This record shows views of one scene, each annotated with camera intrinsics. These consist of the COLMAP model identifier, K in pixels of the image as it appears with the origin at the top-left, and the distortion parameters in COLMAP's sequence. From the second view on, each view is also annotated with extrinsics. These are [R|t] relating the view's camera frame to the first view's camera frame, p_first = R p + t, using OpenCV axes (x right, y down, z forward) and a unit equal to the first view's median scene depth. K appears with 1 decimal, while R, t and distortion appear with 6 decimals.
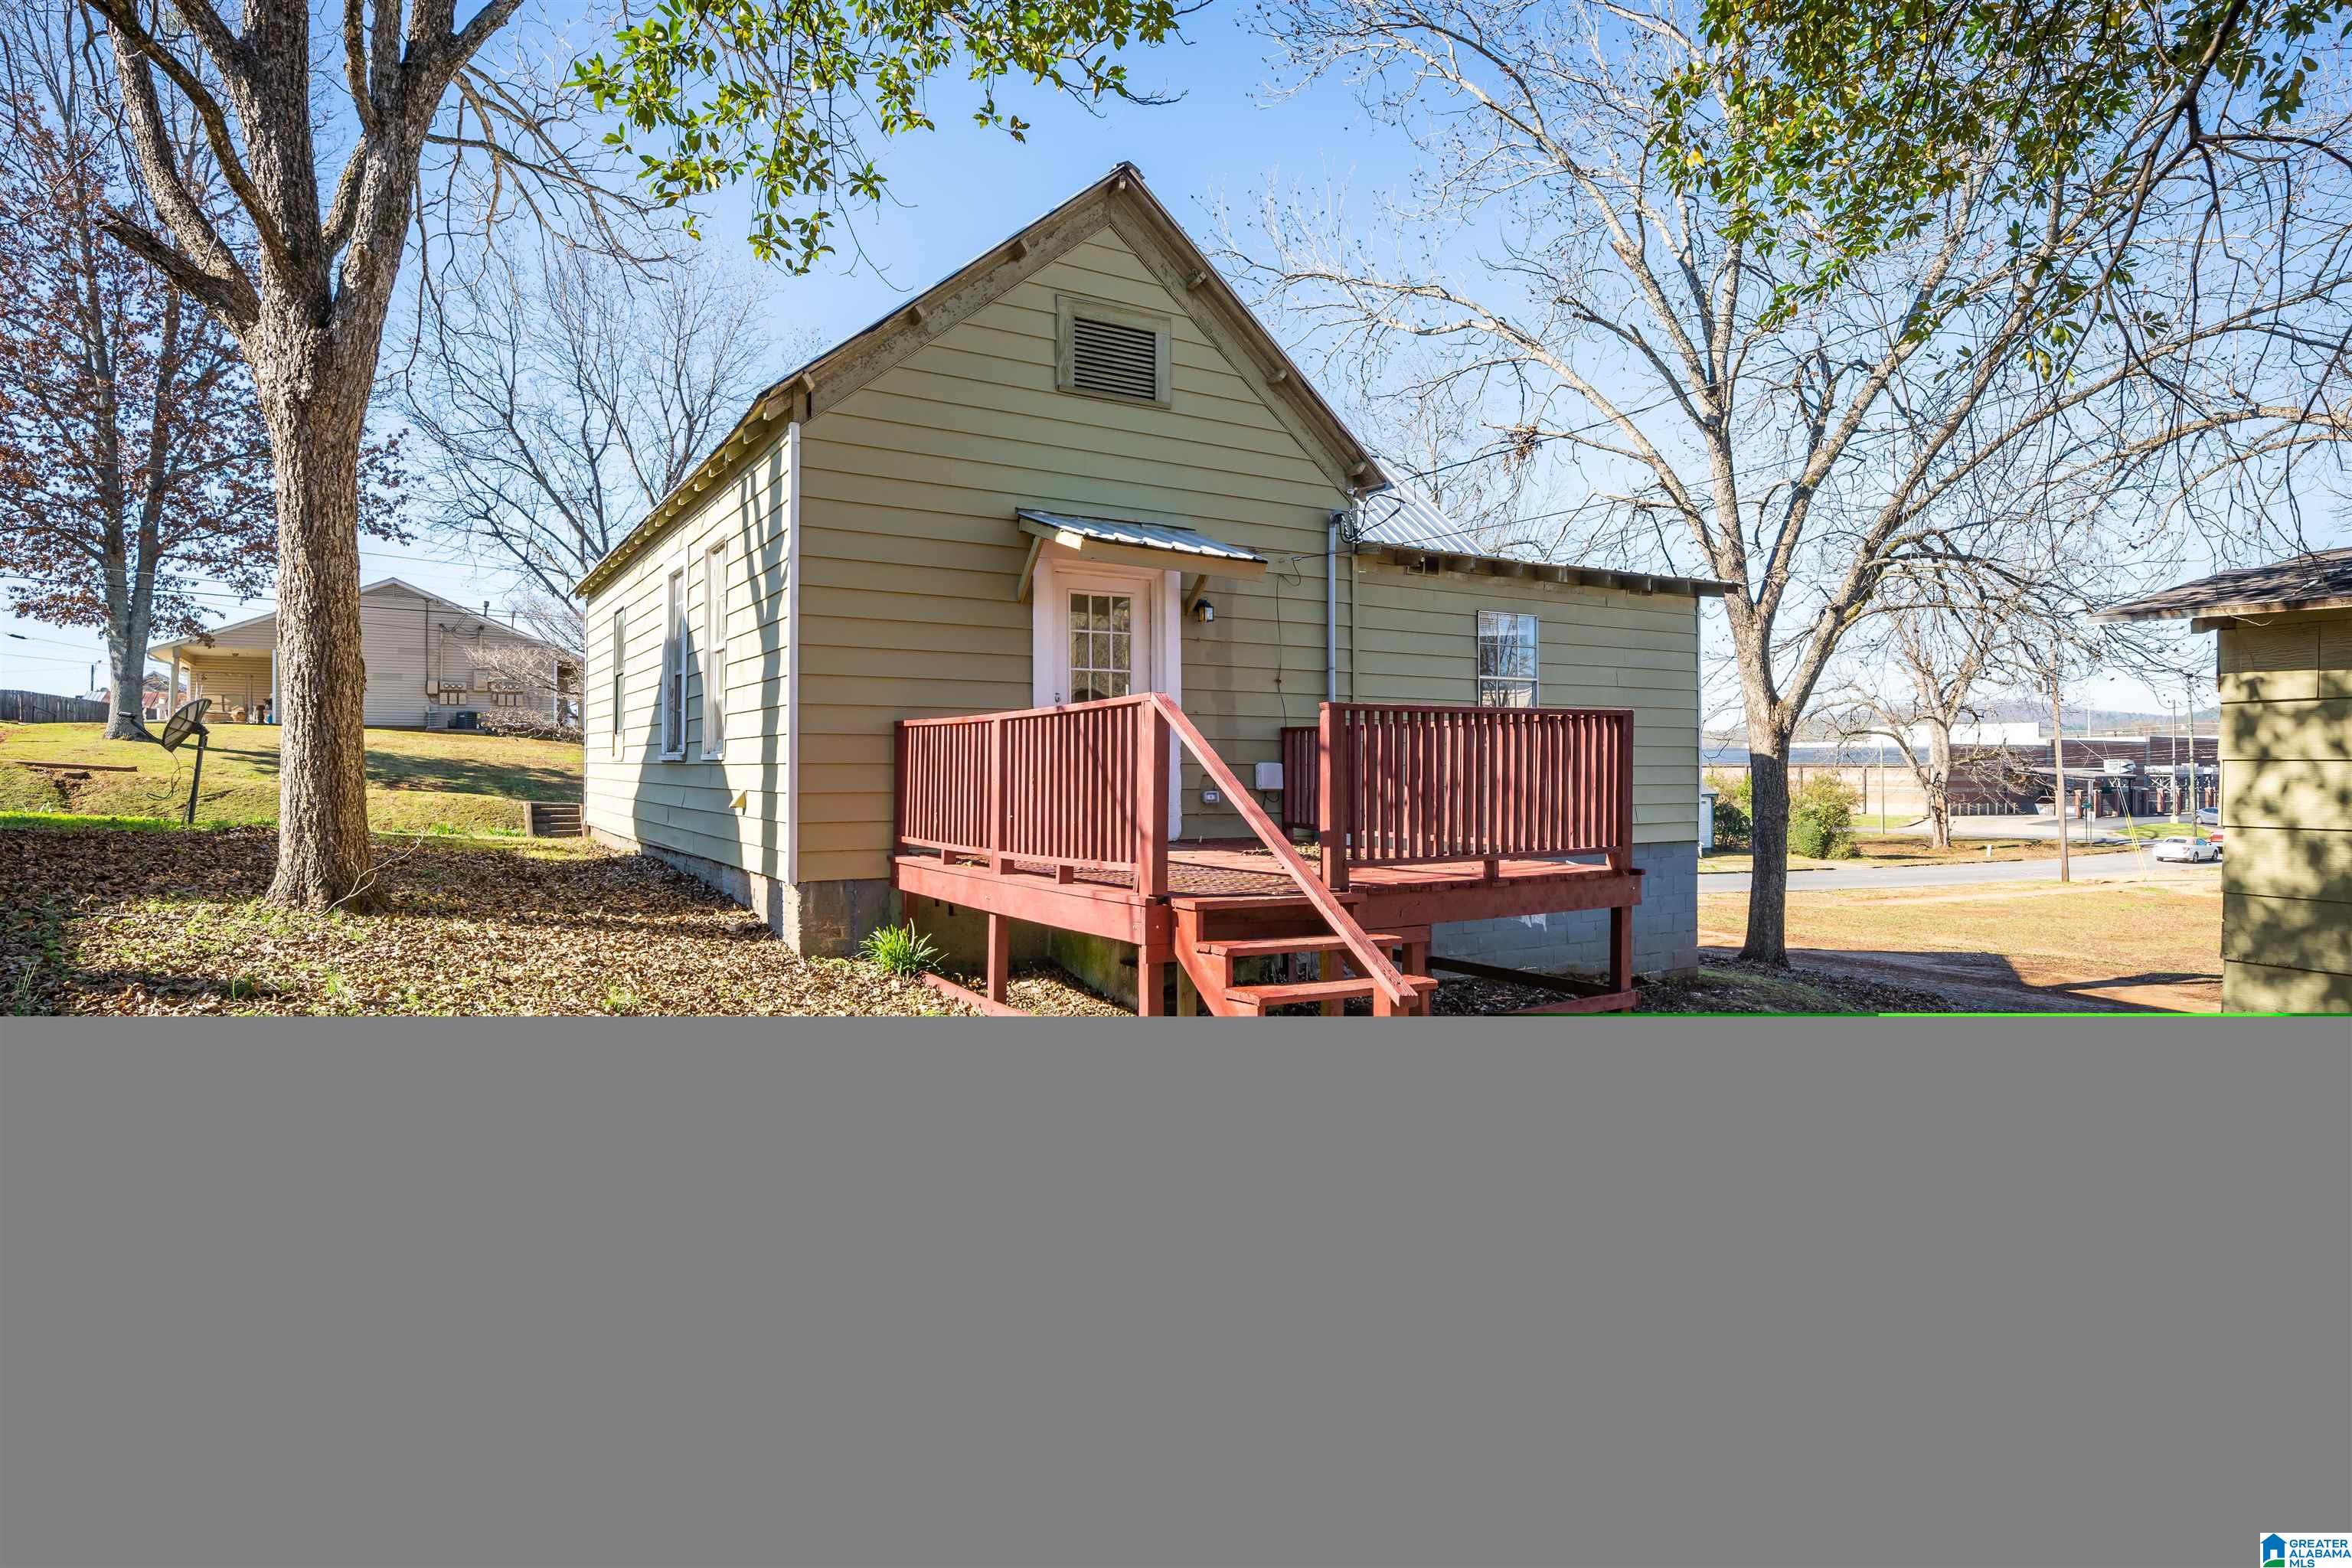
lens RADIAL K [[1297.3, 0, 1176.0], [0, 1297.3, 784.0], [0, 0, 1]] dist [0.000577, 0.000616]
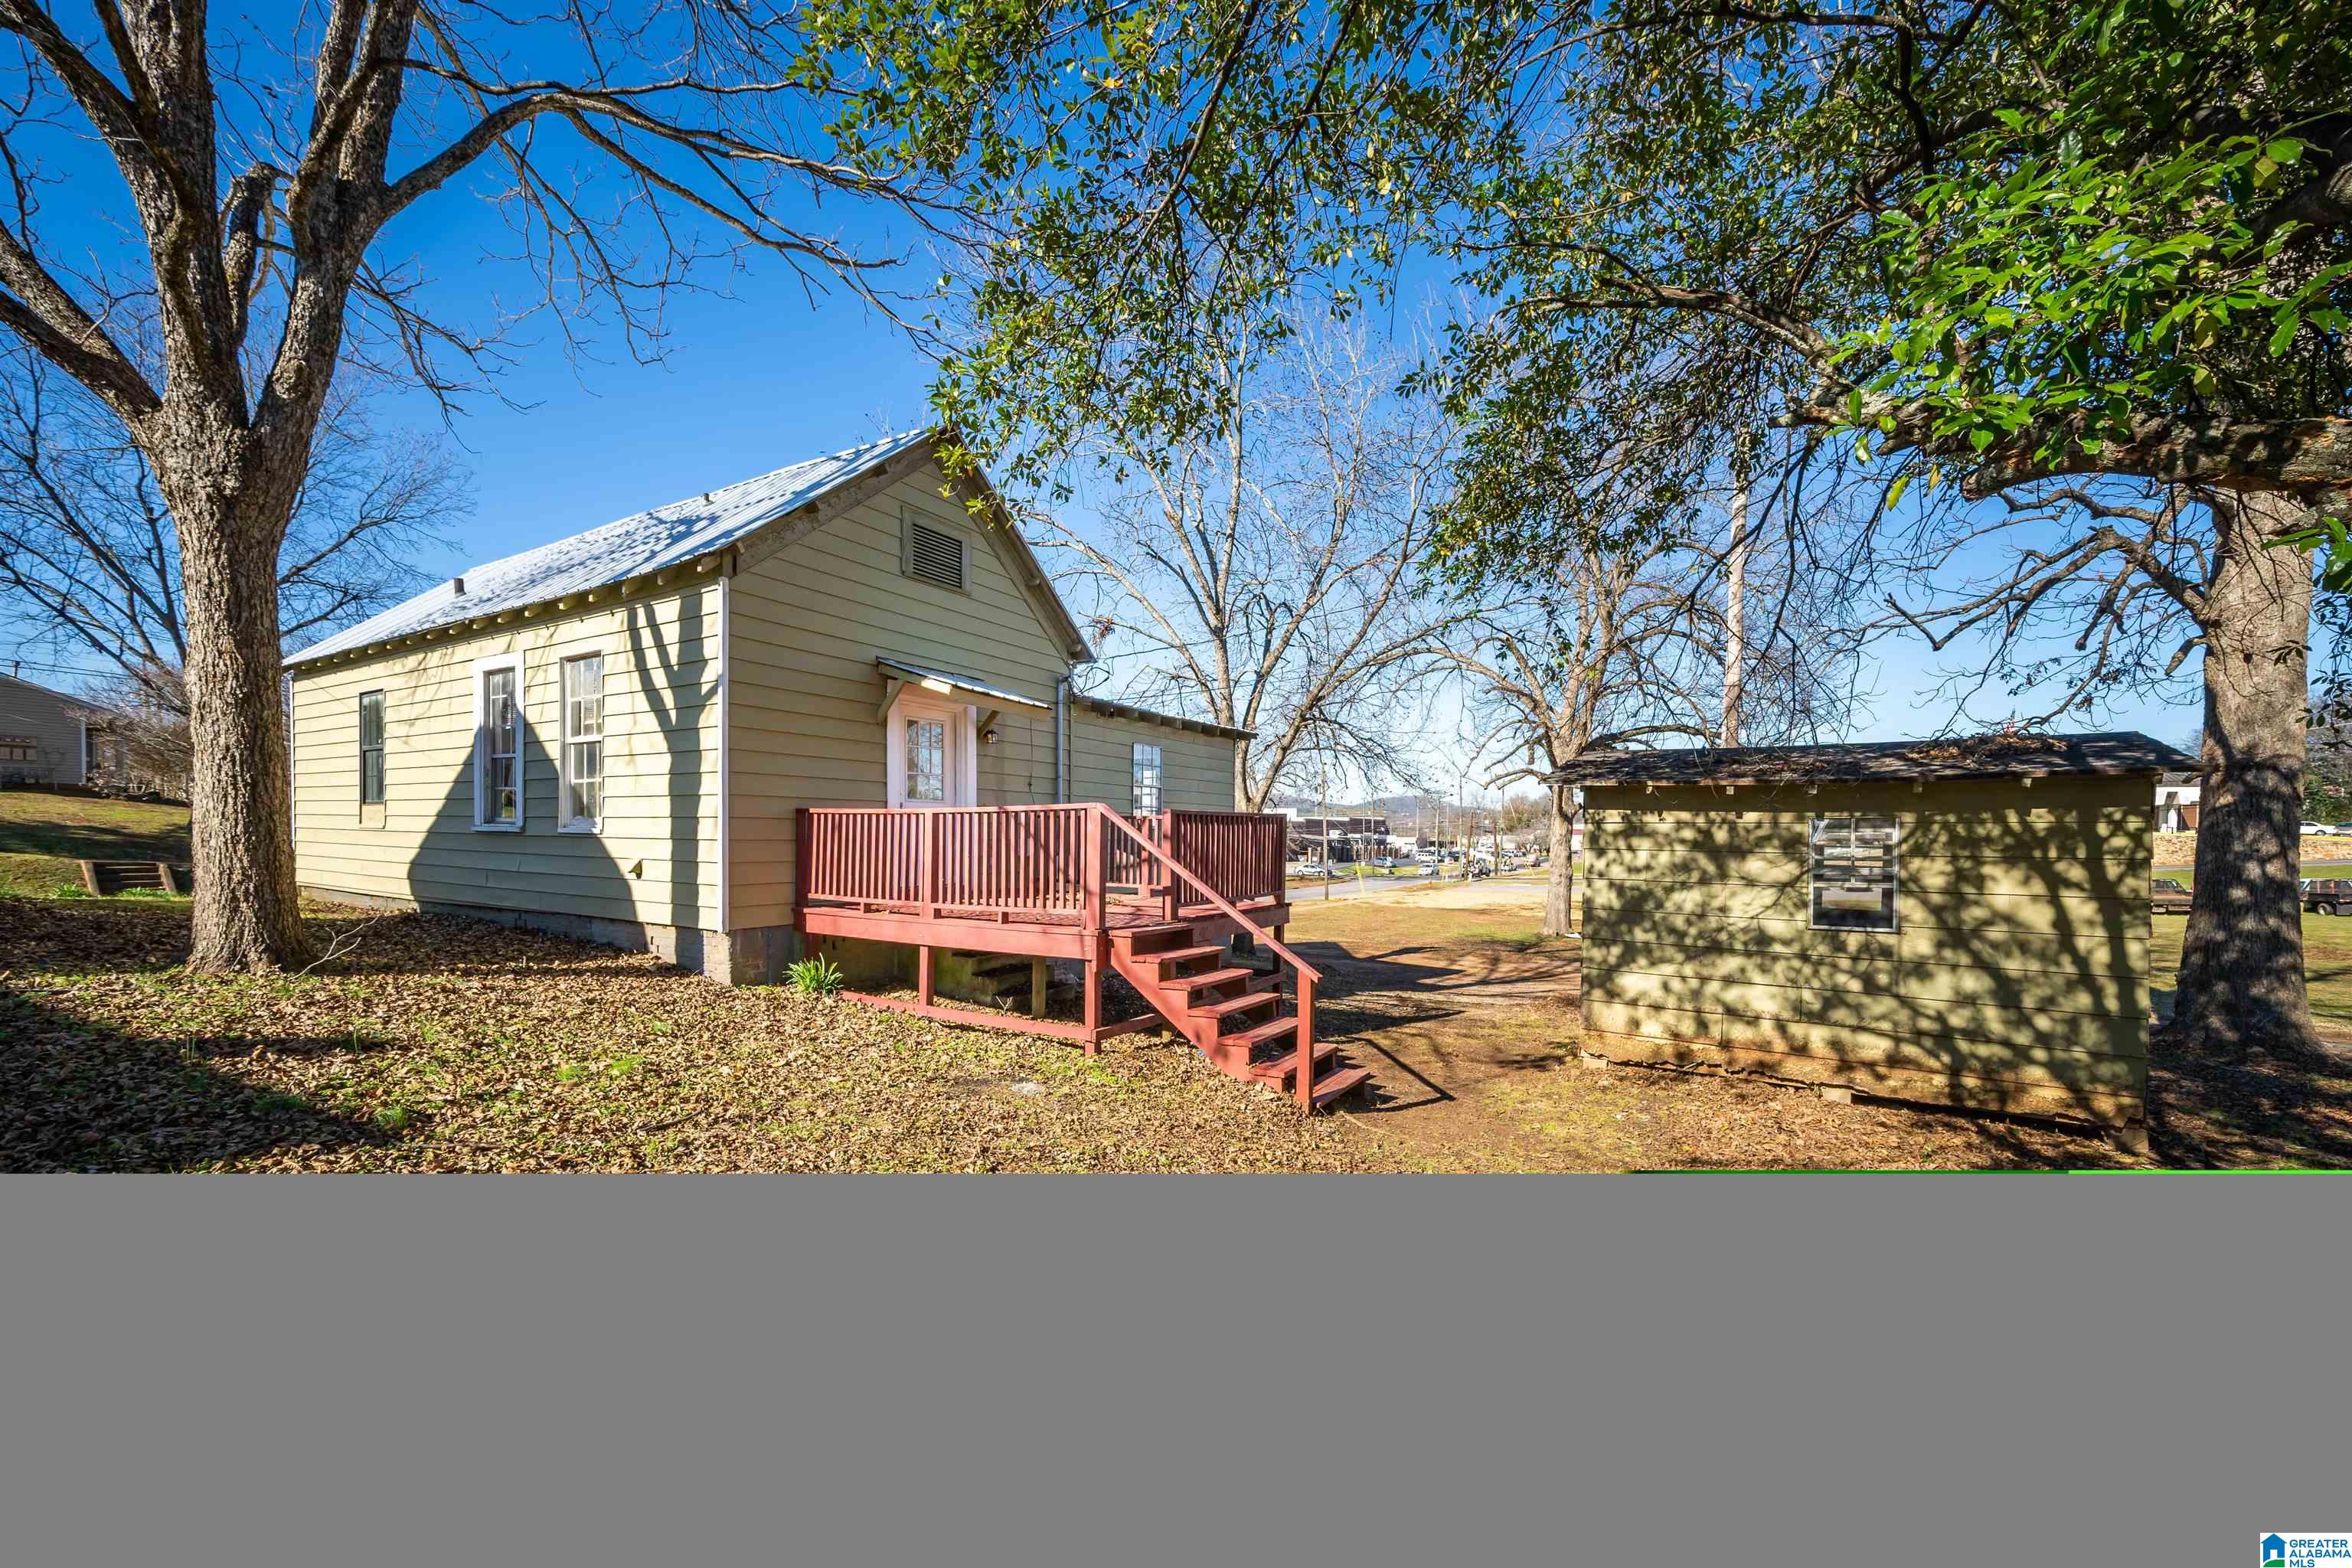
lens RADIAL K [[887.1, 0, 1221.1], [0, 887.1, 877.3], [0, 0, 1]] dist [-0.001584, -0.000326]
pose [[0.882156, -0.013347, 0.470768, -0.263230], [-0.004824, 0.999290, 0.037371, -0.013281], [-0.470932, -0.035238, 0.881465, -0.025510]]
